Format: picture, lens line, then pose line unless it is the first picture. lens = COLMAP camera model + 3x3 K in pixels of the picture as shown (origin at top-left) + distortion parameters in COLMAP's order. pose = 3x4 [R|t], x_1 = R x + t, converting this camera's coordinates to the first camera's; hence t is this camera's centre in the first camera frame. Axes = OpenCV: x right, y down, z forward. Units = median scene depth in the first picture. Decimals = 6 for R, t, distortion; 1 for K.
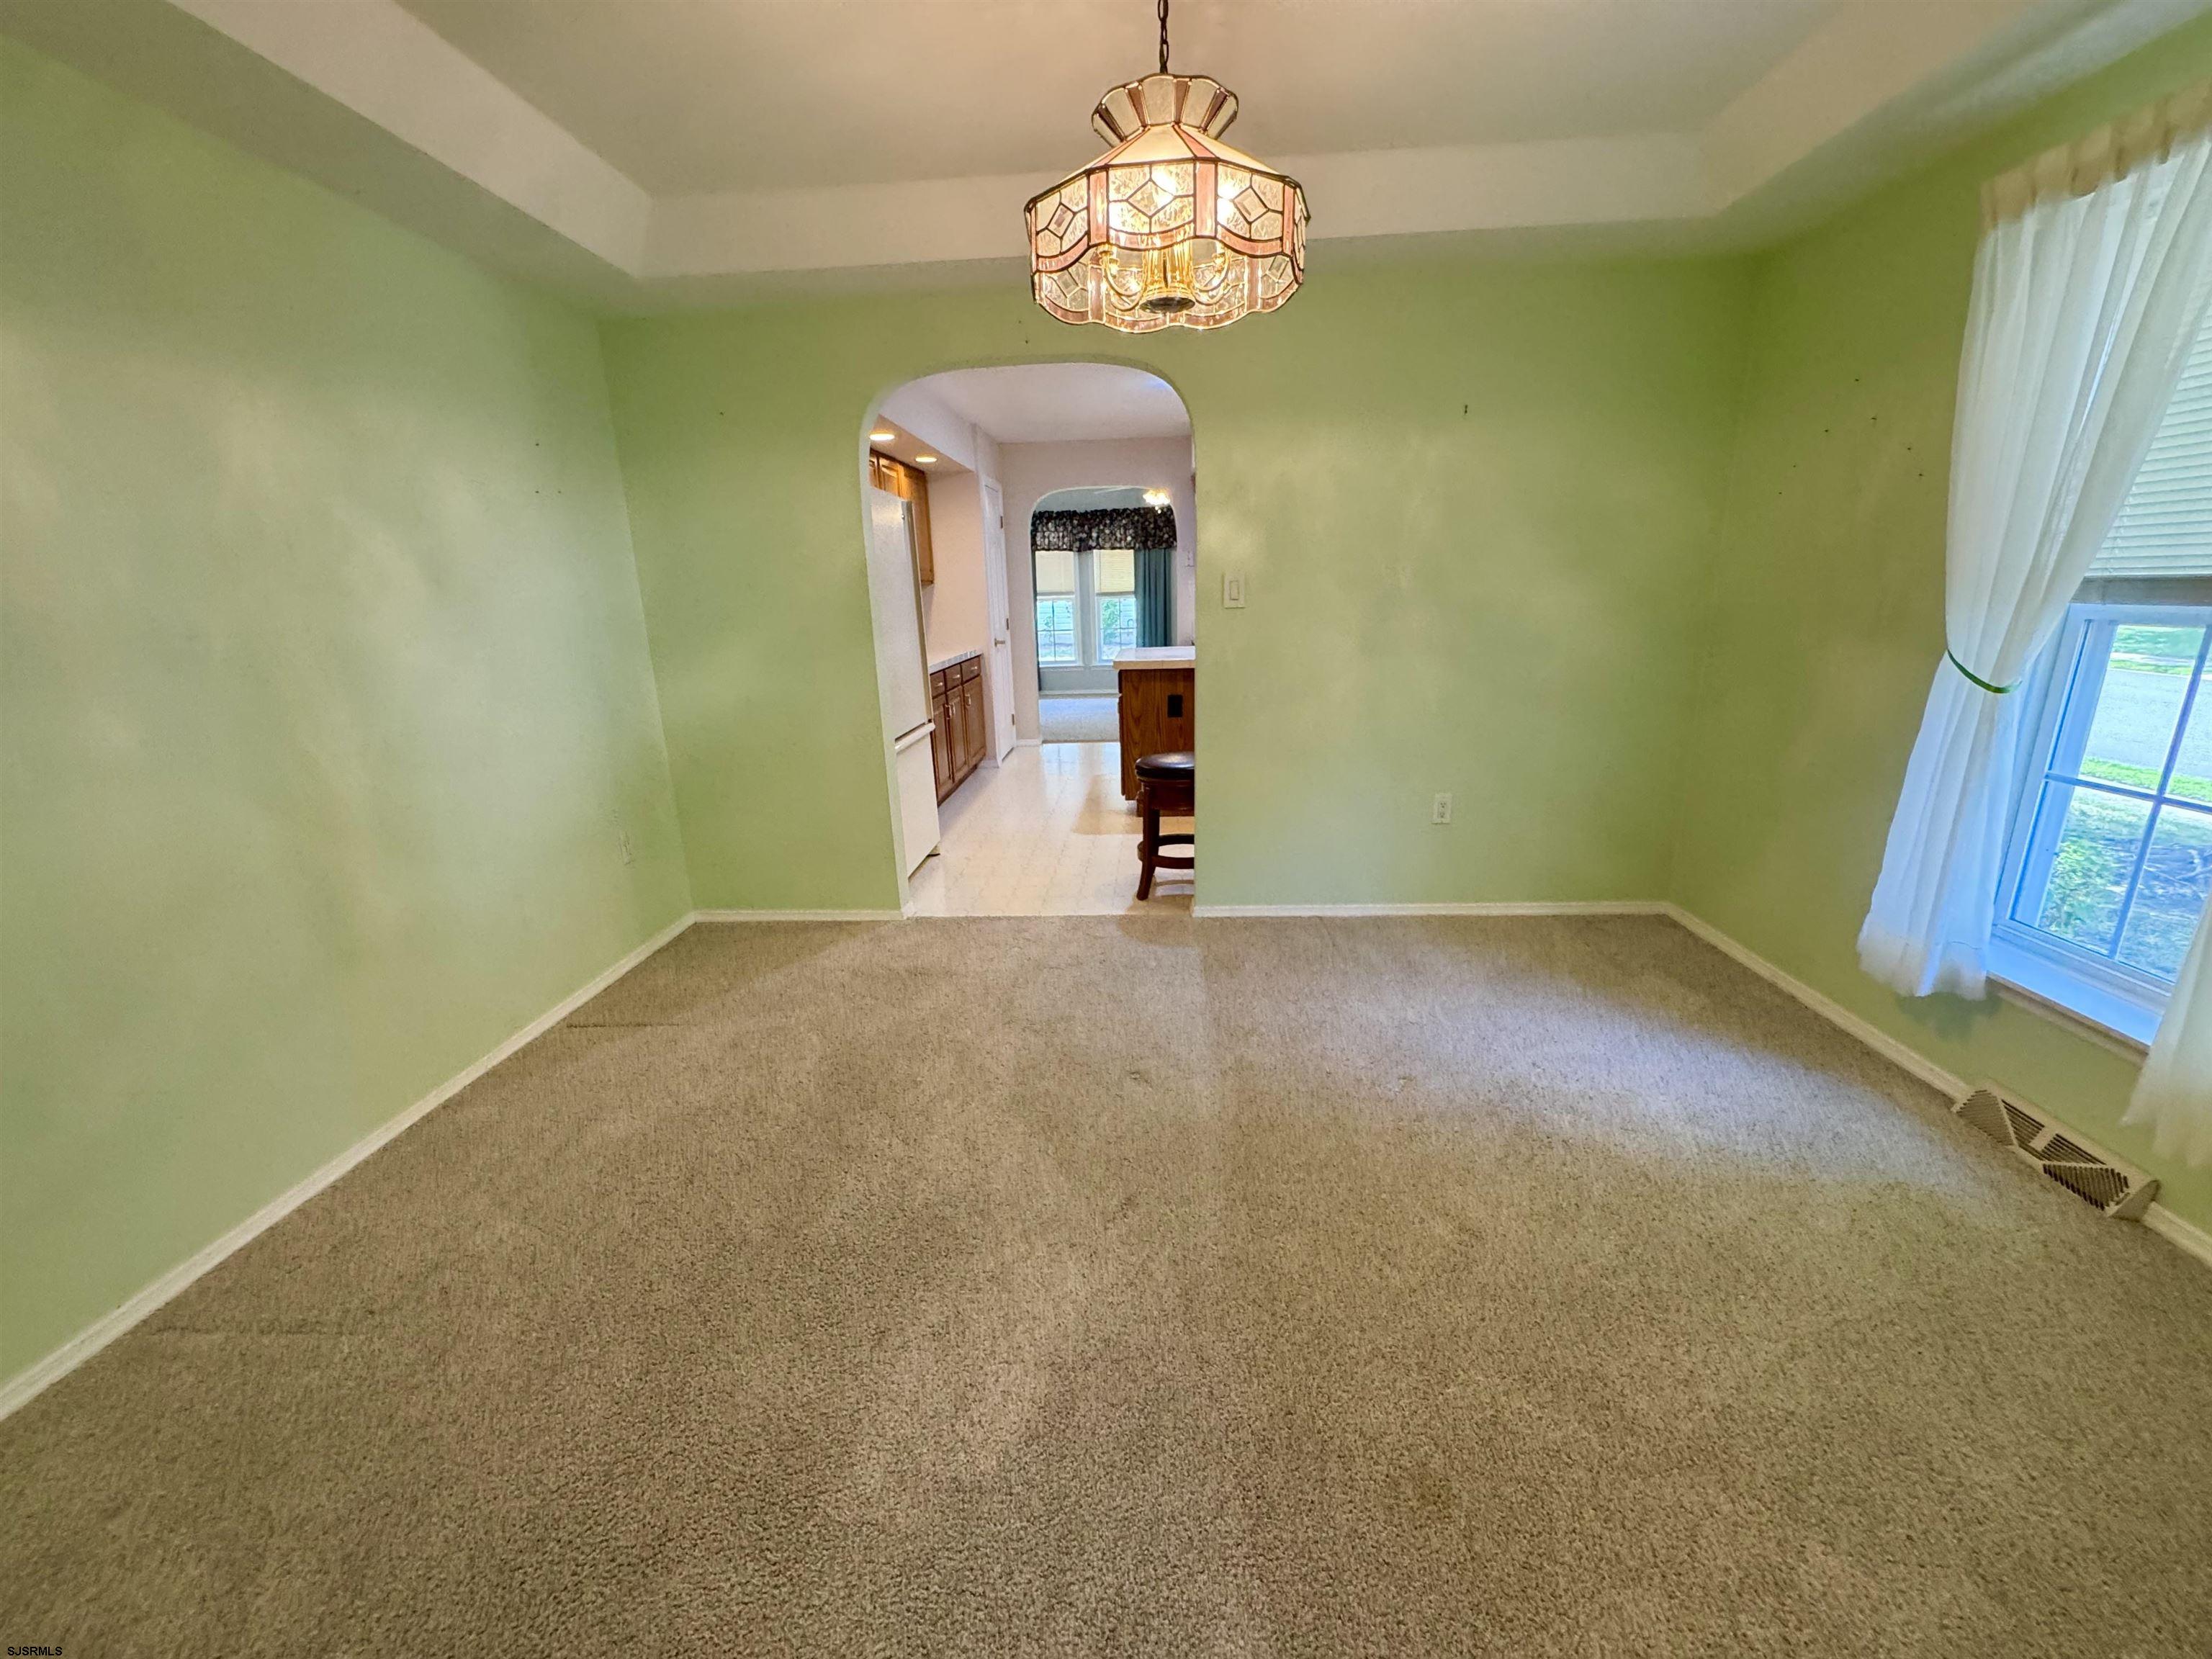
lens RADIAL K [[881.4, 0, 1106.0], [0, 881.4, 829.5], [0, 0, 1]] dist [-0.013904, 0.000430]
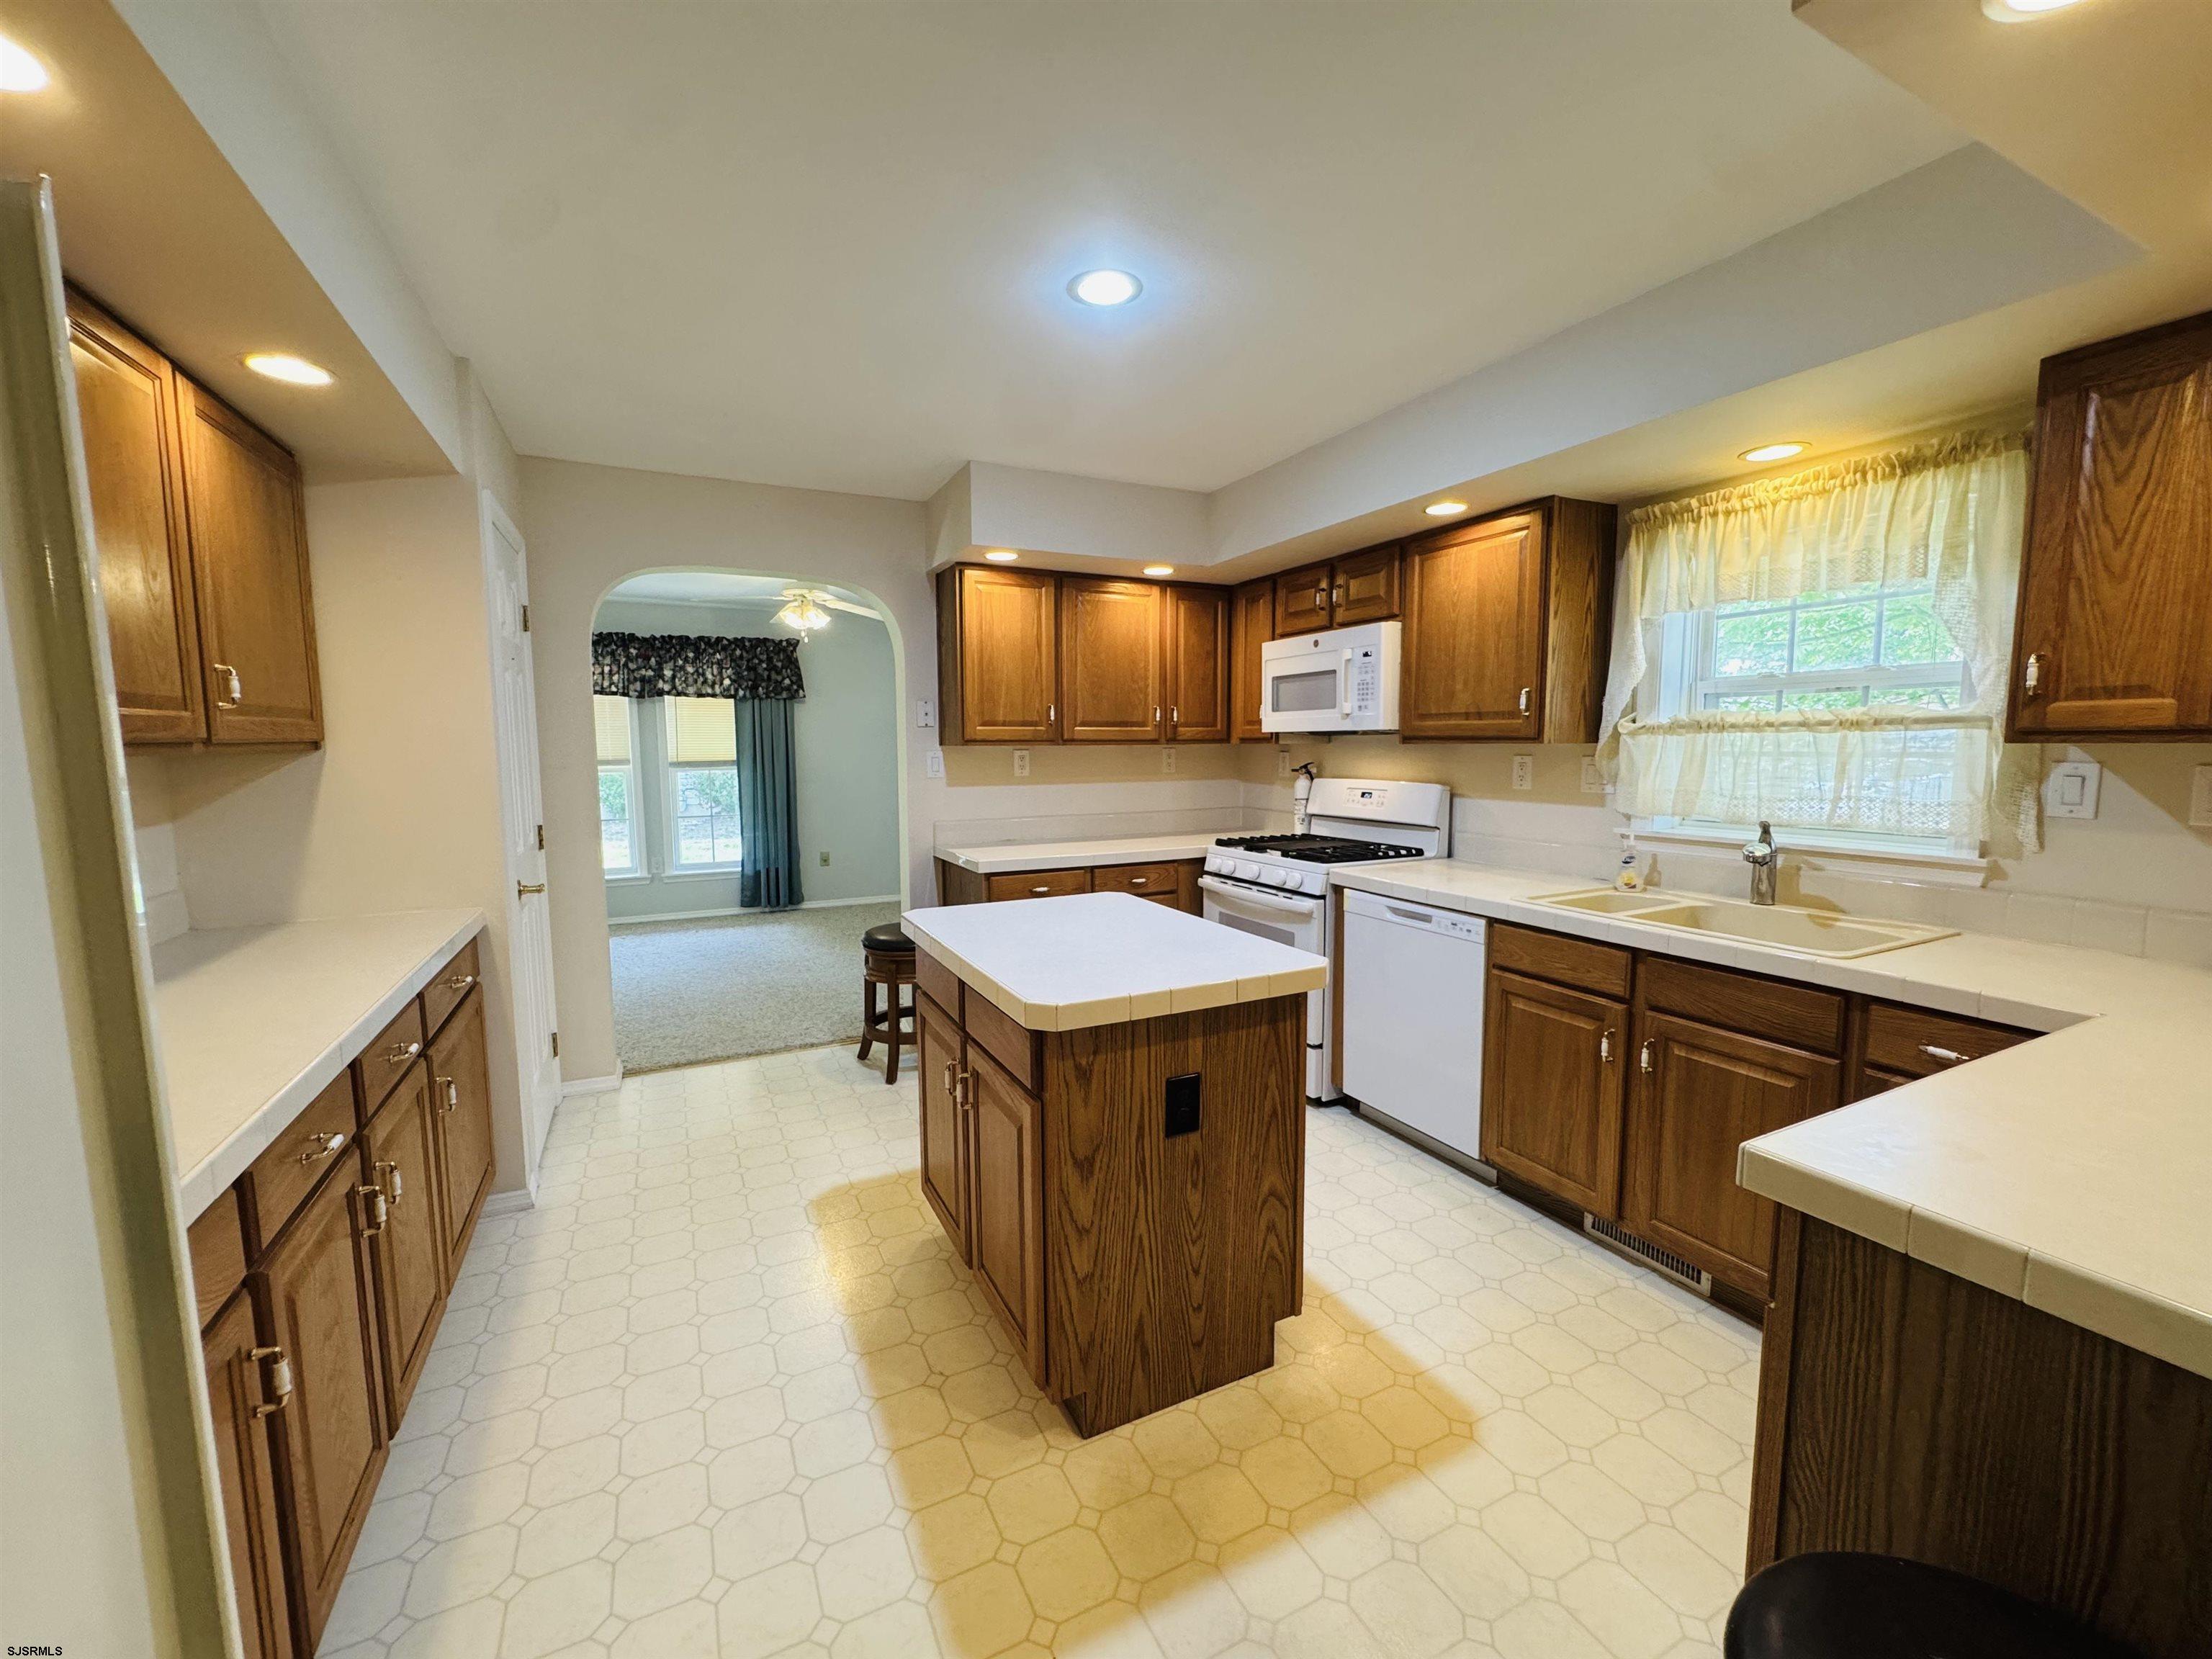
lens RADIAL K [[881.4, 0, 1106.0], [0, 881.4, 829.5], [0, 0, 1]] dist [-0.013904, 0.000430]
pose [[0.864703, -0.024763, 0.501673, -0.060752], [0.114250, 0.982300, -0.148439, -0.098087], [-0.489118, 0.185672, 0.852226, 0.339074]]
